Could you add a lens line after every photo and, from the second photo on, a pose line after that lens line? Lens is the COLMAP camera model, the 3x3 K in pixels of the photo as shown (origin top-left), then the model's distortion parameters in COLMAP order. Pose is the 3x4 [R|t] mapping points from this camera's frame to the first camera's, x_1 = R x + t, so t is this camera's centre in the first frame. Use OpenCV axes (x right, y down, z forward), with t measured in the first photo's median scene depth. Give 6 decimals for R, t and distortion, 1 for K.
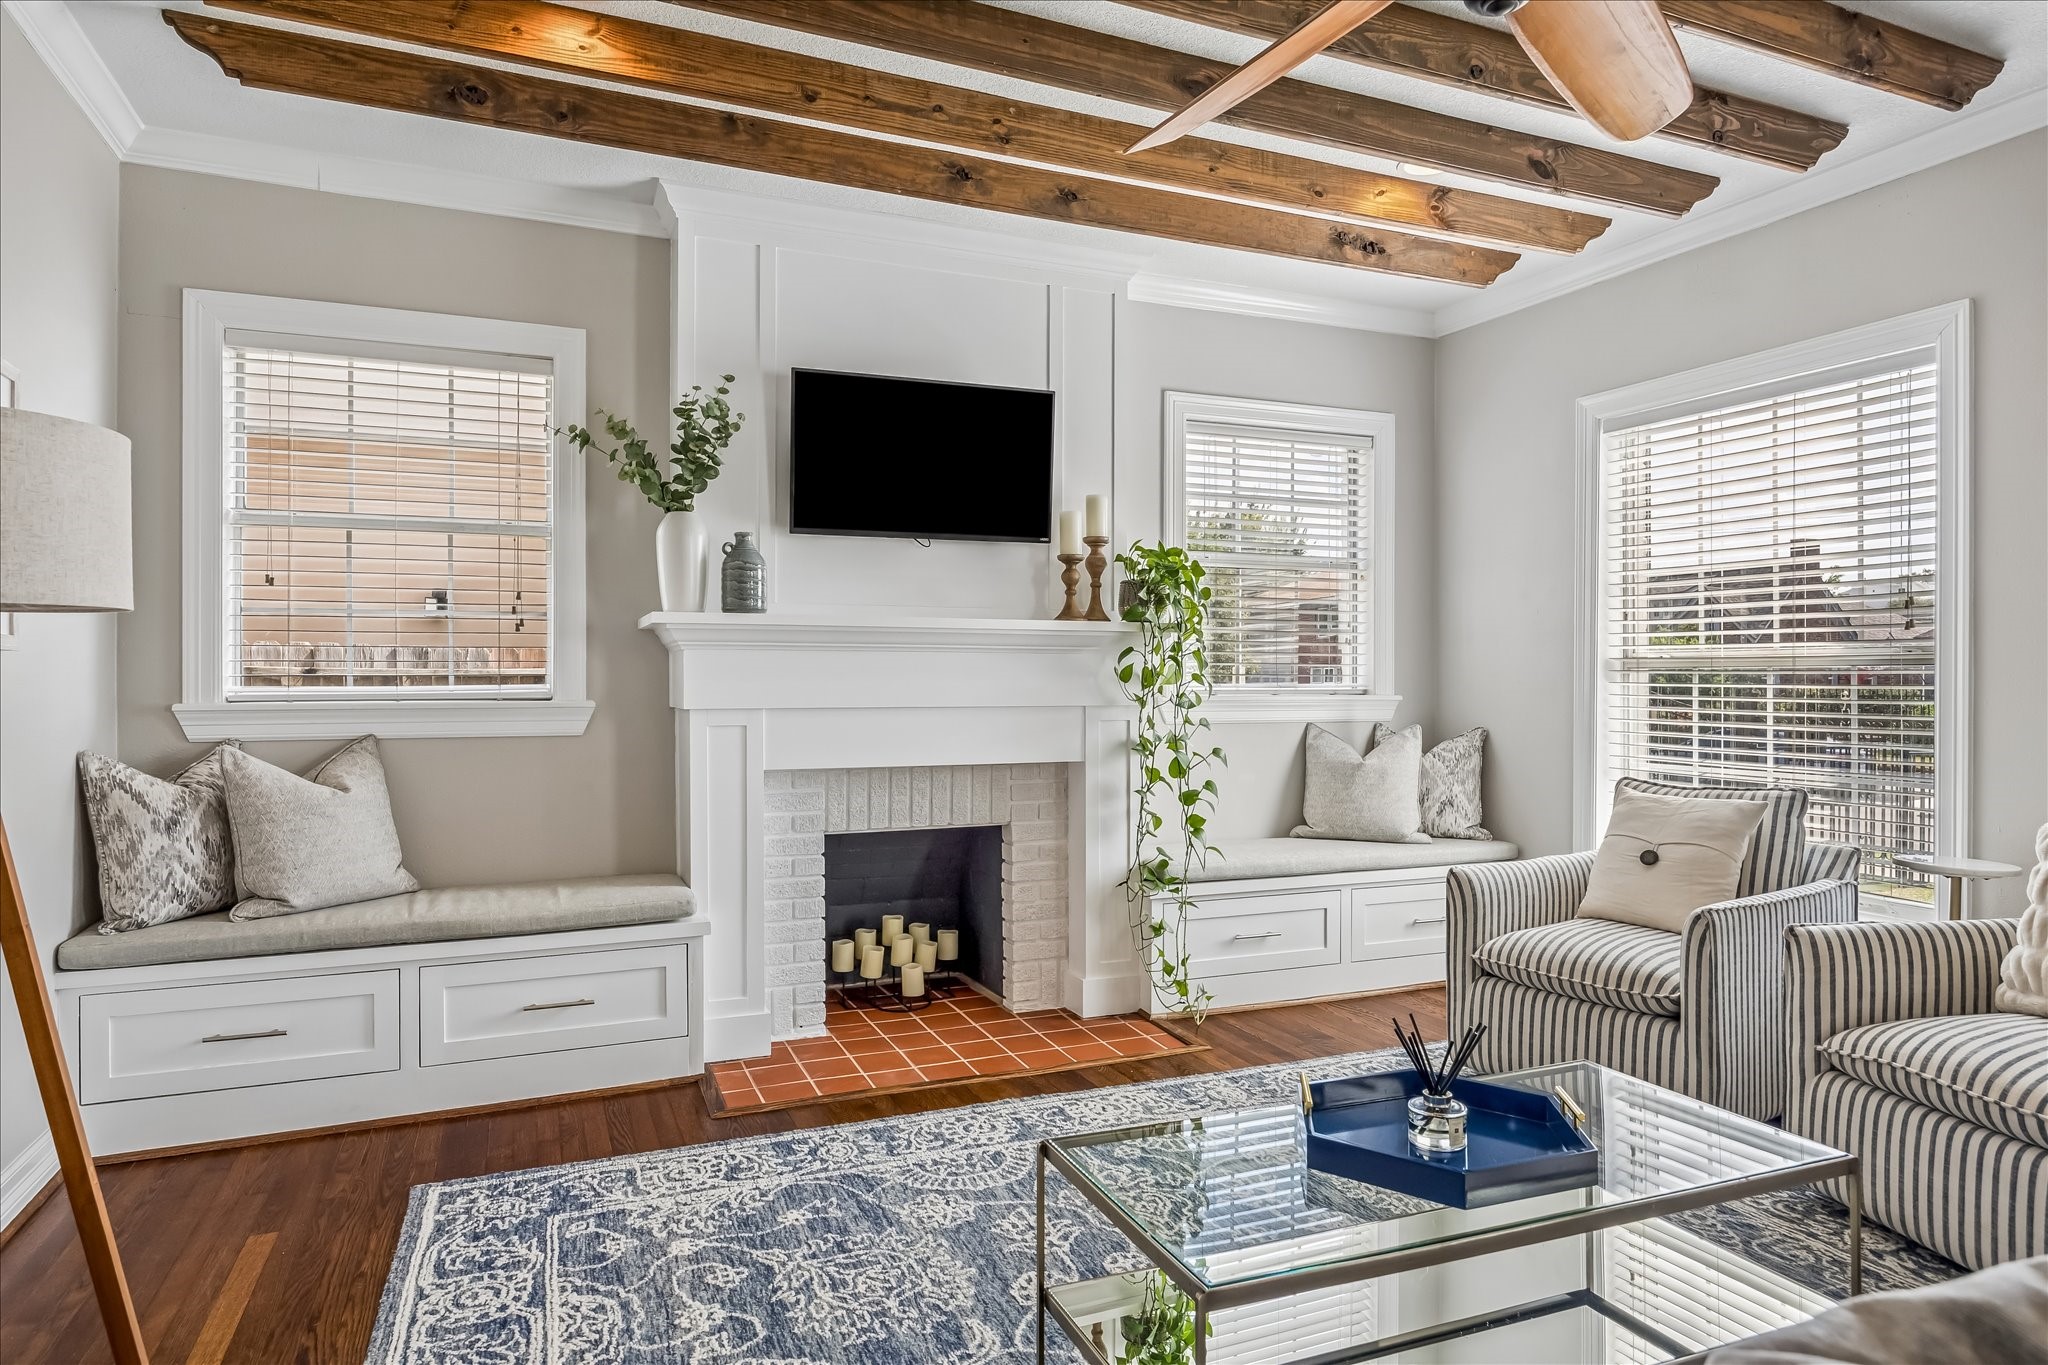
lens RADIAL K [[1218.3, 0, 1022.4], [0, 1218.3, 665.1], [0, 0, 1]] dist [-0.011814, 0.000043]
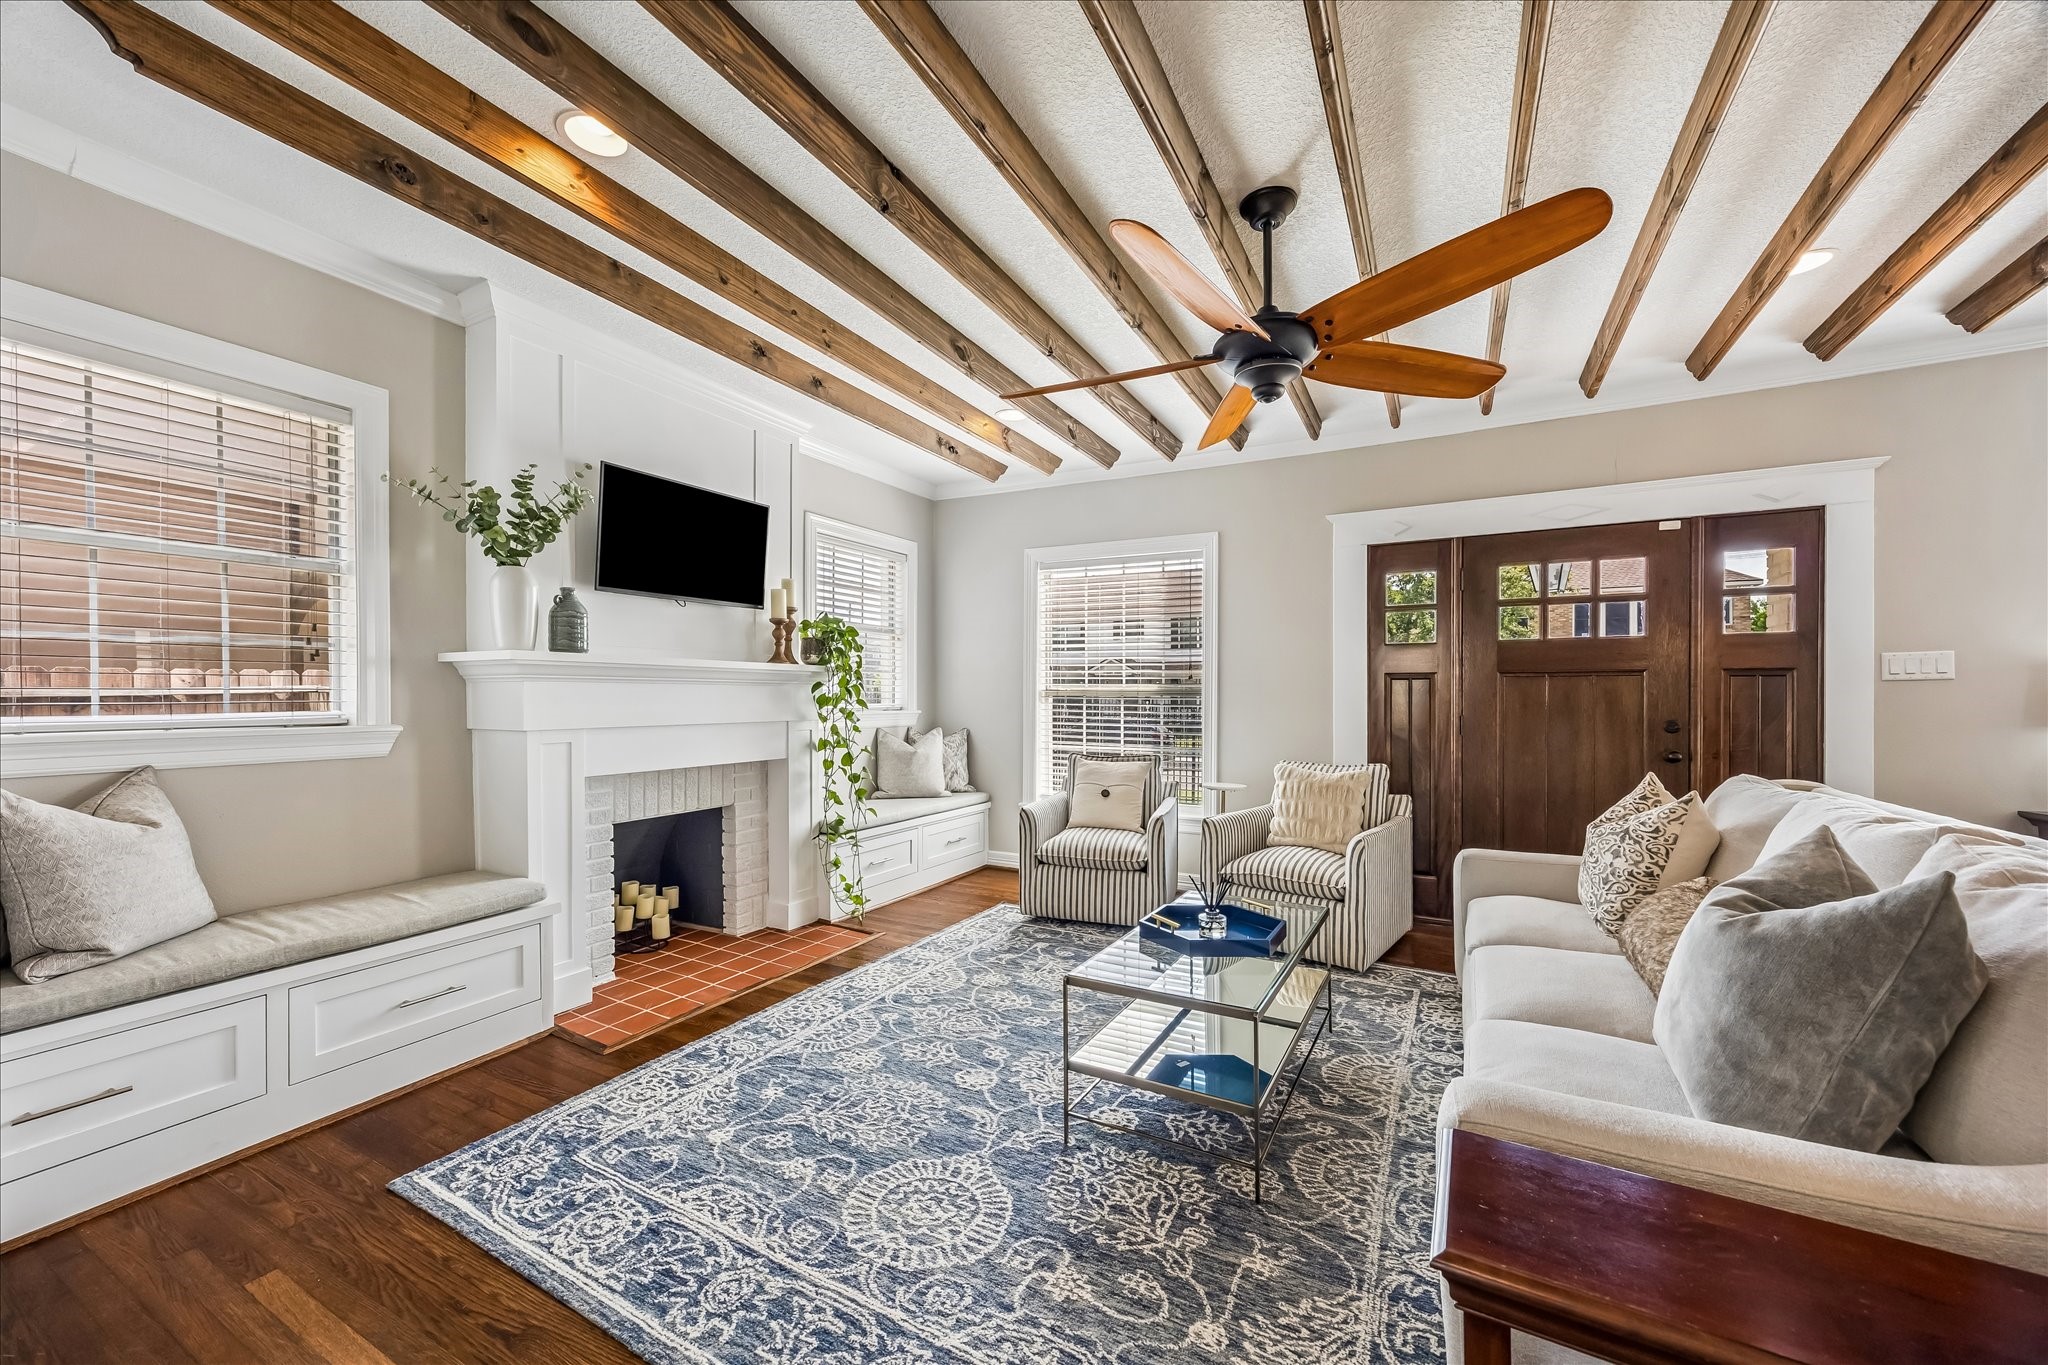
lens RADIAL K [[794.4, 0, 1021.2], [0, 794.4, 686.6], [0, 0, 1]] dist [0.000725, 0.000127]
pose [[0.780013, 0.008872, 0.625700, -0.376521], [-0.010699, 0.999942, -0.000841, -0.011745], [-0.625672, -0.006038, 0.780063, 0.074737]]
